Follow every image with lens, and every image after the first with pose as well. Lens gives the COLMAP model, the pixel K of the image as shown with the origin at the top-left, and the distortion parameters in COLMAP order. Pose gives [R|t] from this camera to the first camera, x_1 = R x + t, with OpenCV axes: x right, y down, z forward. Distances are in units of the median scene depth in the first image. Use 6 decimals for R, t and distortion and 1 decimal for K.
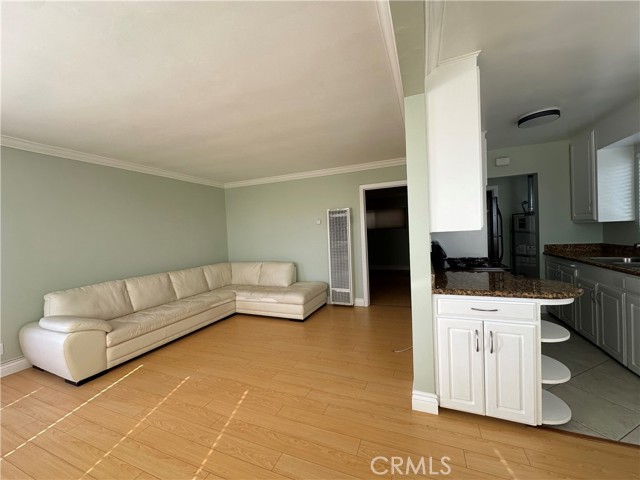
lens RADIAL K [[254.9, 0, 320.0], [0, 254.9, 240.0], [0, 0, 1]] dist [-0.002691, 0.000242]
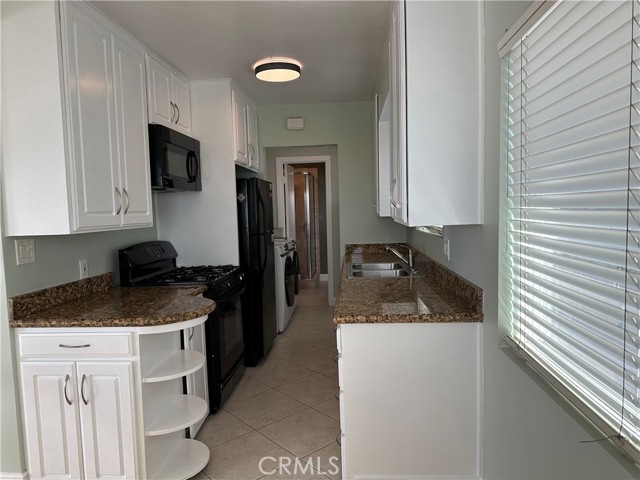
lens RADIAL K [[447.3, 0, 317.1], [0, 447.3, 243.7], [0, 0, 1]] dist [0.128923, -0.182979]
pose [[0.952577, -0.005527, 0.304248, 0.443170], [-0.005409, 0.999369, 0.035091, -0.030480], [-0.304250, -0.035072, 0.951946, -0.207384]]
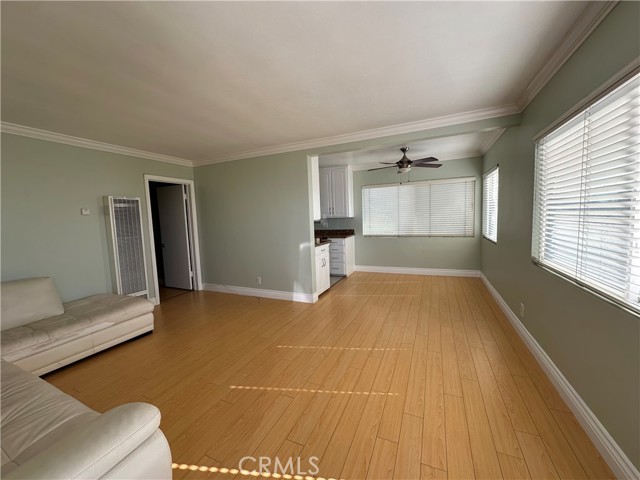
lens RADIAL K [[254.9, 0, 320.0], [0, 254.9, 240.0], [0, 0, 1]] dist [-0.002691, 0.000242]
pose [[0.031869, -0.048213, 0.998329, -0.946965], [0.067113, 0.996685, 0.045992, 0.024185], [-0.997236, 0.065535, 0.034999, 0.457817]]
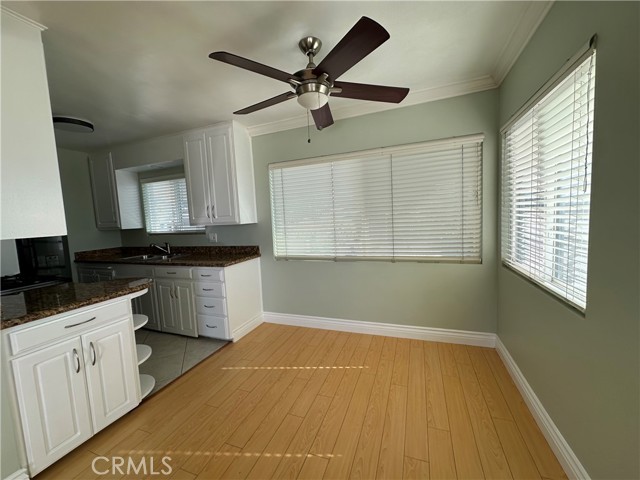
lens RADIAL K [[254.9, 0, 320.0], [0, 254.9, 240.0], [0, 0, 1]] dist [-0.002691, 0.000242]
pose [[-0.022571, -0.039890, 0.998949, -0.131353], [0.080019, 0.995926, 0.041577, 0.005423], [-0.996538, 0.080873, -0.019287, 0.070227]]
